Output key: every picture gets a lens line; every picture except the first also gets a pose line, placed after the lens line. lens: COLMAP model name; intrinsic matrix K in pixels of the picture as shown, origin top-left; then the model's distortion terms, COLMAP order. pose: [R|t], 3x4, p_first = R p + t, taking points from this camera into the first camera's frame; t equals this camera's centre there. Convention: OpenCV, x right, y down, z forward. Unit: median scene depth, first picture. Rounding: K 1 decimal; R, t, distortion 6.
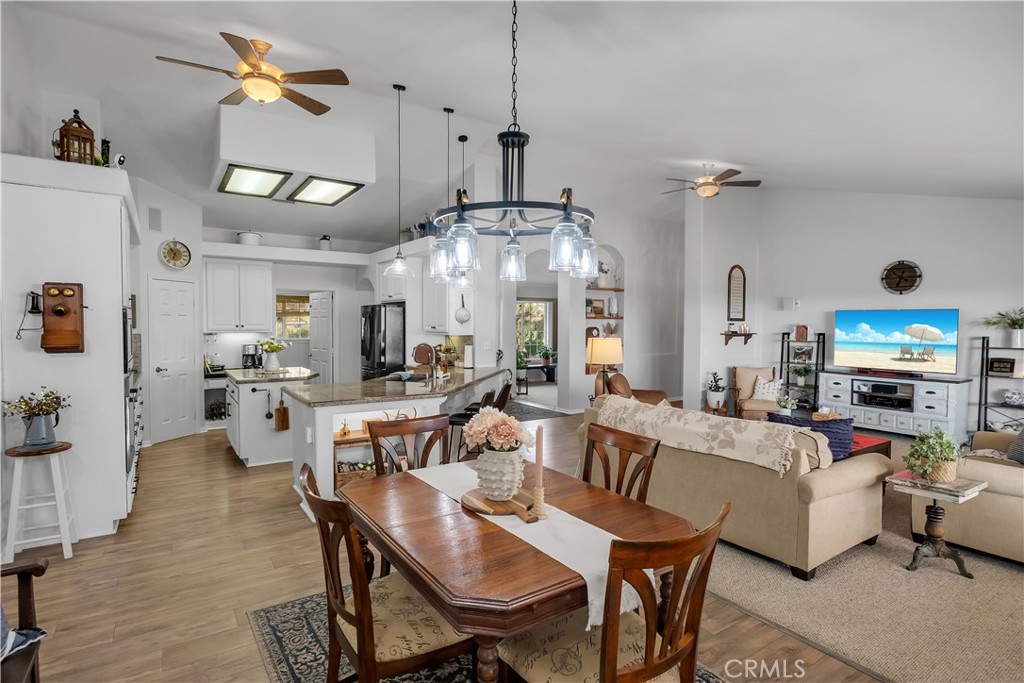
lens RADIAL K [[519.6, 0, 515.3], [0, 519.6, 338.7], [0, 0, 1]] dist [-0.000489, -0.000409]
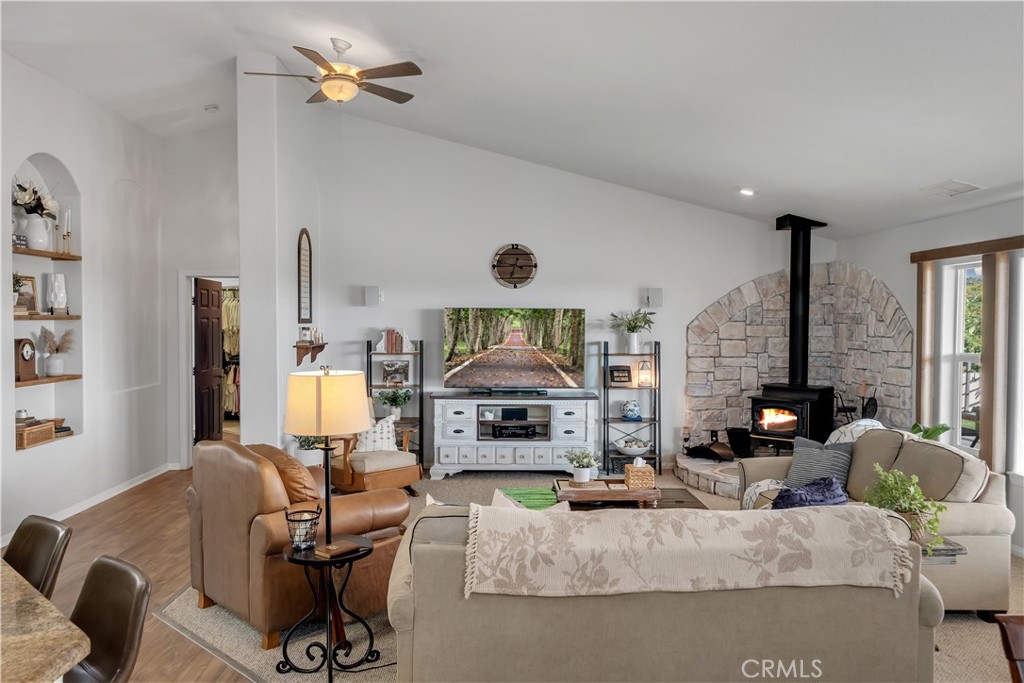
lens RADIAL K [[772.6, 0, 512.0], [0, 772.6, 341.5], [0, 0, 1]] dist [0.010898, 0.005279]
pose [[0.551353, -0.027975, 0.833803, -0.208270], [0.026408, 0.999522, 0.016073, -0.024993], [-0.833854, 0.013158, 0.551829, 0.373753]]
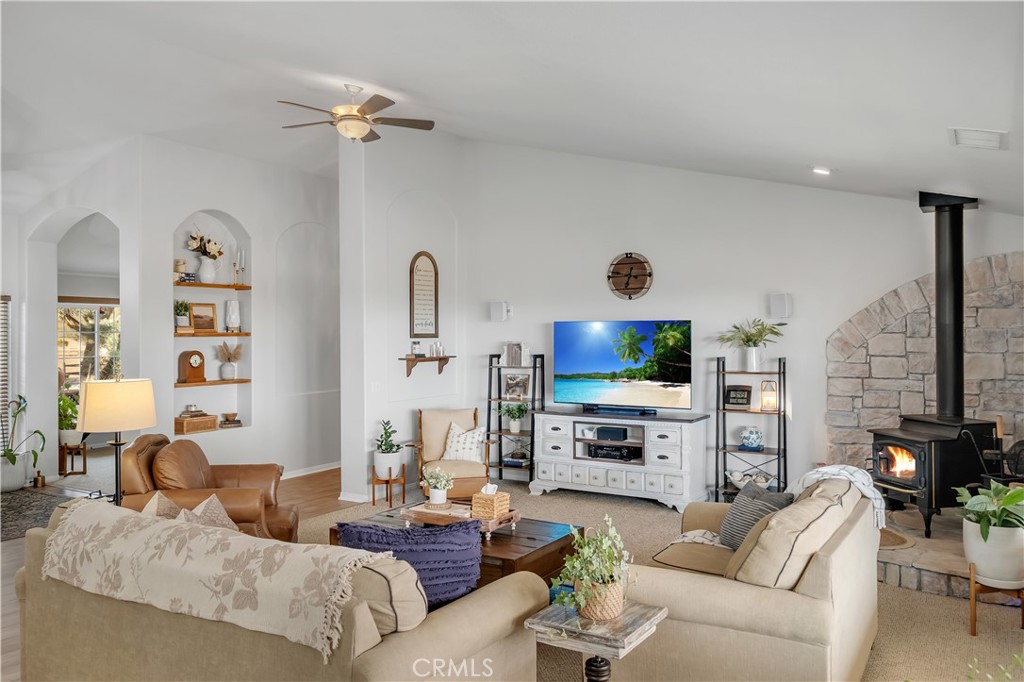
lens RADIAL K [[768.5, 0, 512.5], [0, 768.5, 328.0], [0, 0, 1]] dist [0.002865, 0.001834]
pose [[0.914194, -0.007510, 0.405206, 0.161856], [0.023254, 0.999153, -0.033946, -0.013406], [-0.404608, 0.040456, 0.913595, 0.096794]]
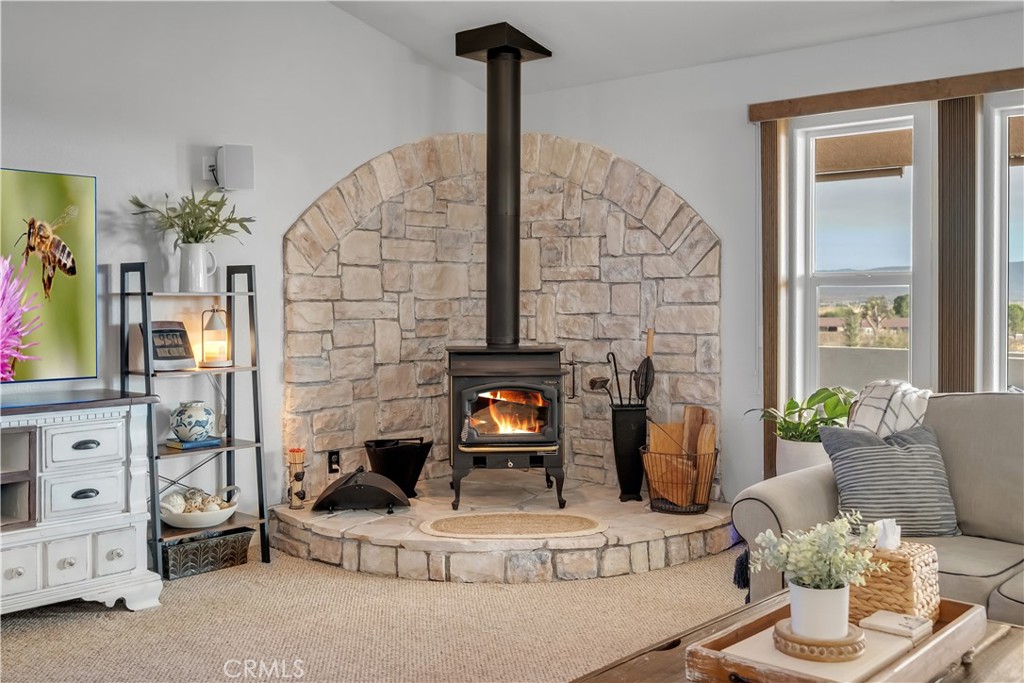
lens RADIAL K [[1060.9, 0, 514.7], [0, 1060.9, 301.2], [0, 0, 1]] dist [-0.002017, -0.001787]
pose [[-0.246152, -0.005861, 0.969213, 0.126847], [0.031536, 0.999404, 0.014053, 0.017480], [-0.968718, 0.034024, -0.245821, 0.810873]]
